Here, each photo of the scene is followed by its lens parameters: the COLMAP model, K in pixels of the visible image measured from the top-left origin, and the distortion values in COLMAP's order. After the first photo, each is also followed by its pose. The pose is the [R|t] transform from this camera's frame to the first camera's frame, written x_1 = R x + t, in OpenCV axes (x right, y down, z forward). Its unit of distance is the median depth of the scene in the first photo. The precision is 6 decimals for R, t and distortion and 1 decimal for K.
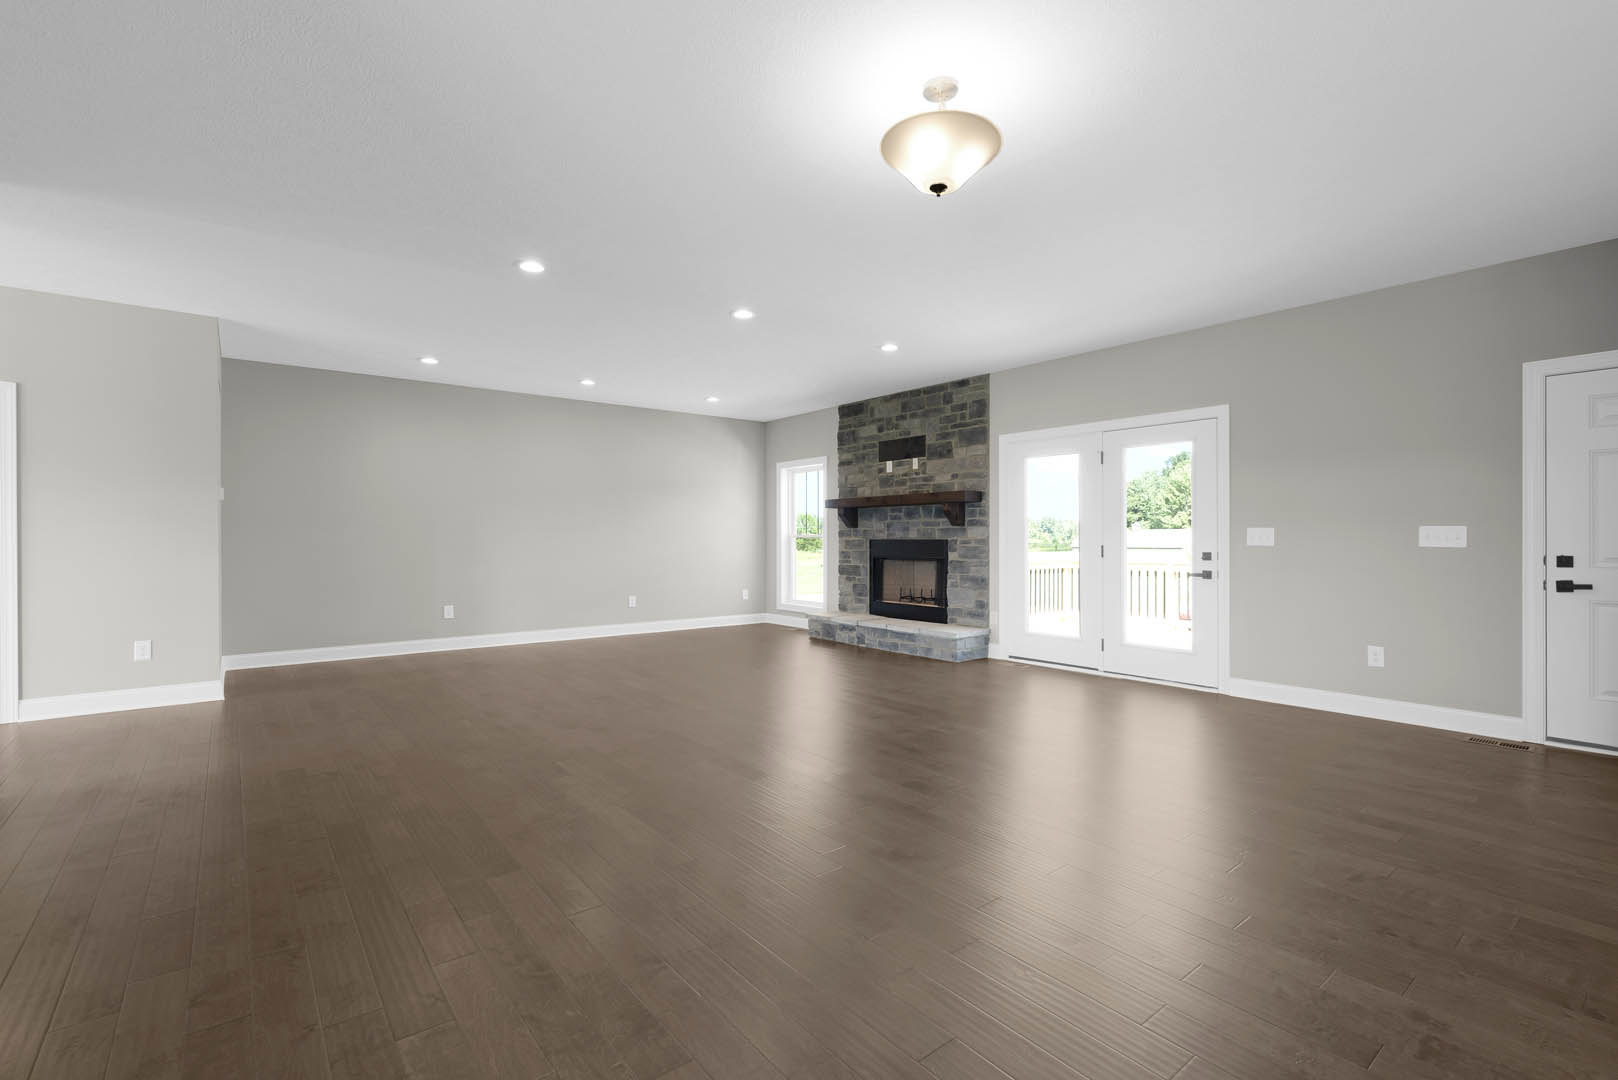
lens RADIAL K [[716.2, 0, 802.6], [0, 716.2, 538.7], [0, 0, 1]] dist [0.000586, 0.000694]
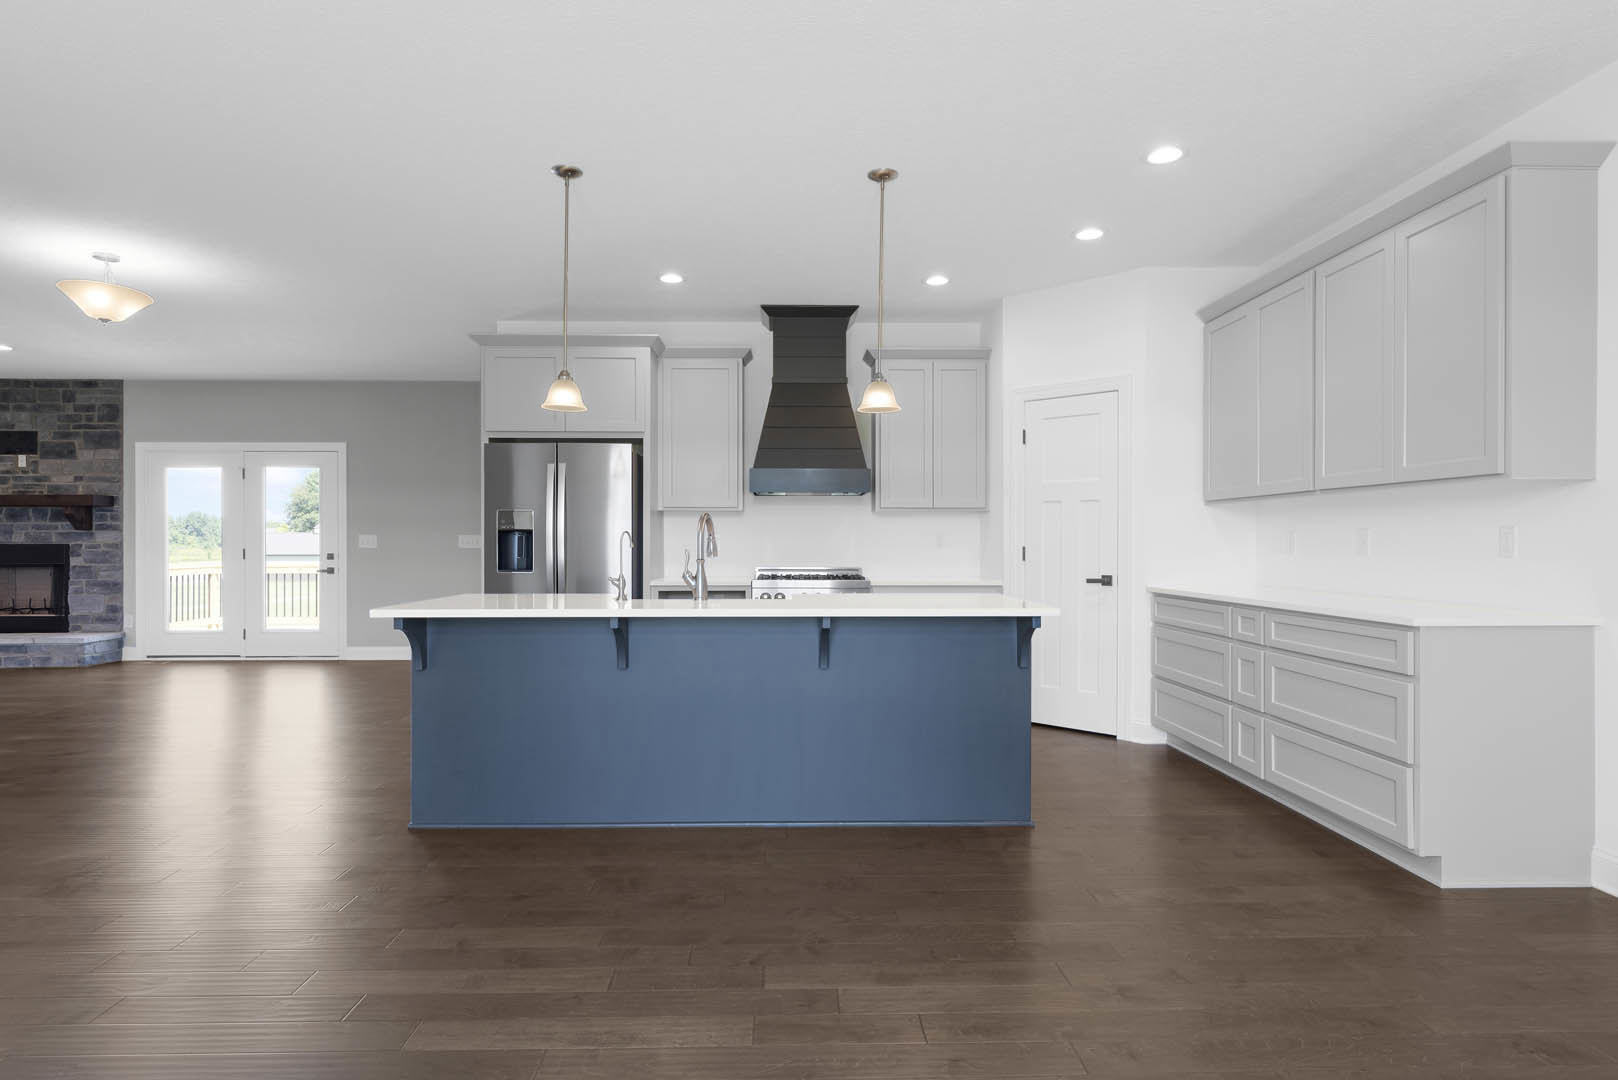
lens RADIAL K [[884.6, 0, 809.3], [0, 884.6, 541.3], [0, 0, 1]] dist [0.002783, 0.001129]
pose [[0.594095, 0.000707, 0.804395, -0.168784], [0.001198, 0.999998, -0.001764, 0.000647], [-0.804394, 0.002012, 0.594093, -0.517151]]
